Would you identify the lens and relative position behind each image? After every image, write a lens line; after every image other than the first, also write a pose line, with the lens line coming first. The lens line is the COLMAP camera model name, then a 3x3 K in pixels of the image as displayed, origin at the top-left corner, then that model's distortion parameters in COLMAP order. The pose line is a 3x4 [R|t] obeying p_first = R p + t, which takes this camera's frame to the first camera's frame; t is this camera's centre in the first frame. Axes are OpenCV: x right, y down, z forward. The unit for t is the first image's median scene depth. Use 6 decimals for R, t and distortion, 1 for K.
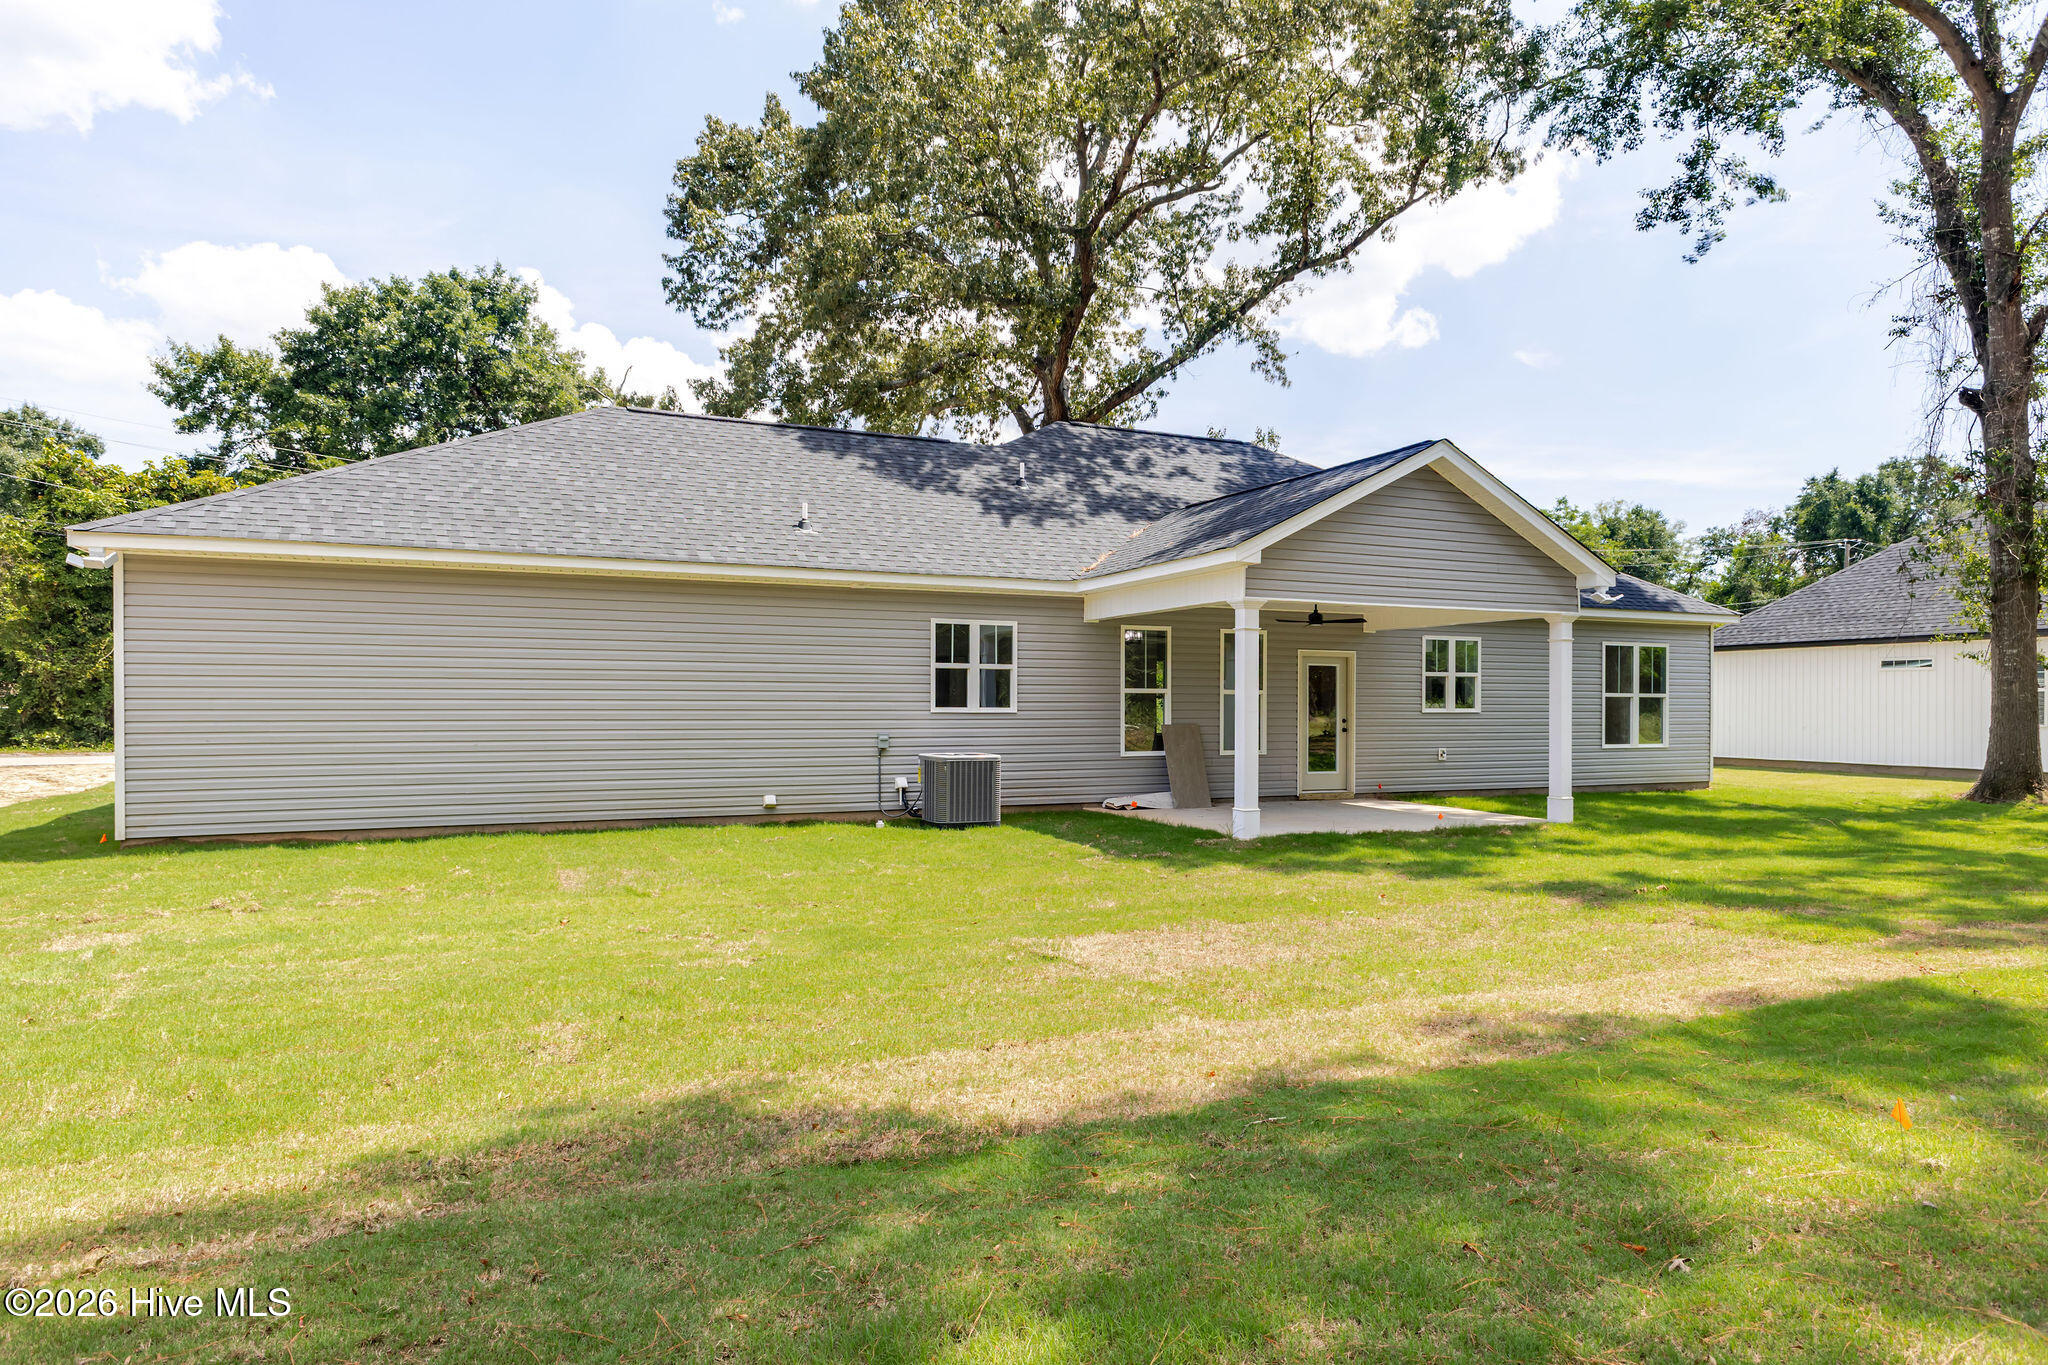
lens RADIAL K [[1205.6, 0, 1024.8], [0, 1205.6, 708.1], [0, 0, 1]] dist [-0.004018, -0.001083]
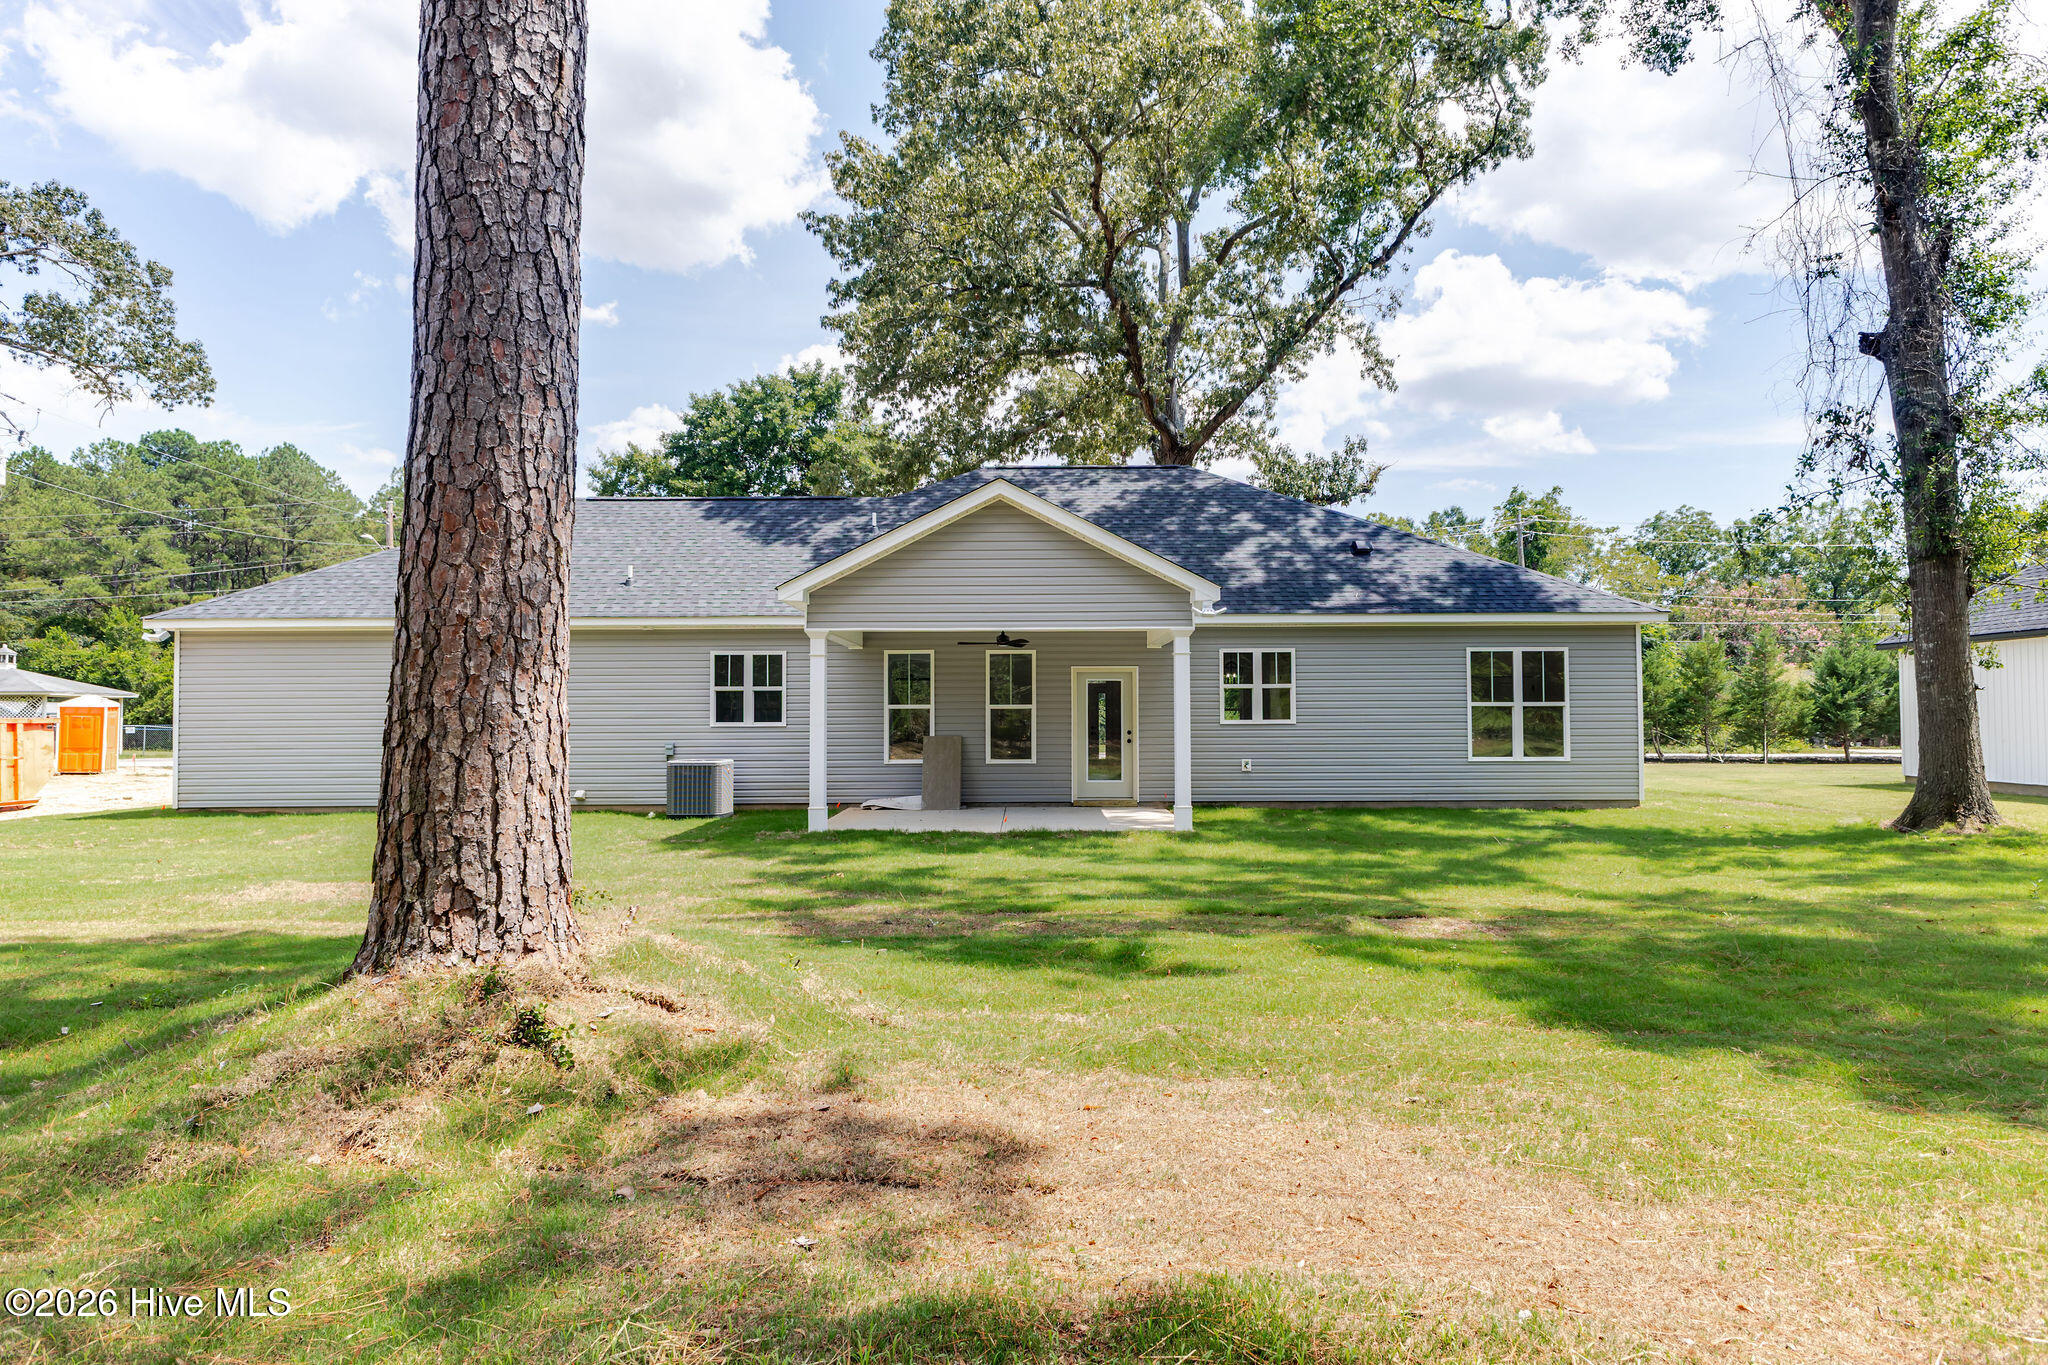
lens RADIAL K [[1170.8, 0, 1024.0], [0, 1170.8, 682.5], [0, 0, 1]] dist [-0.000243, -0.000382]
pose [[0.912973, -0.019211, -0.407568, 0.615347], [0.006070, 0.999420, -0.033511, 0.000683], [0.407976, 0.028121, 0.912560, 0.026532]]
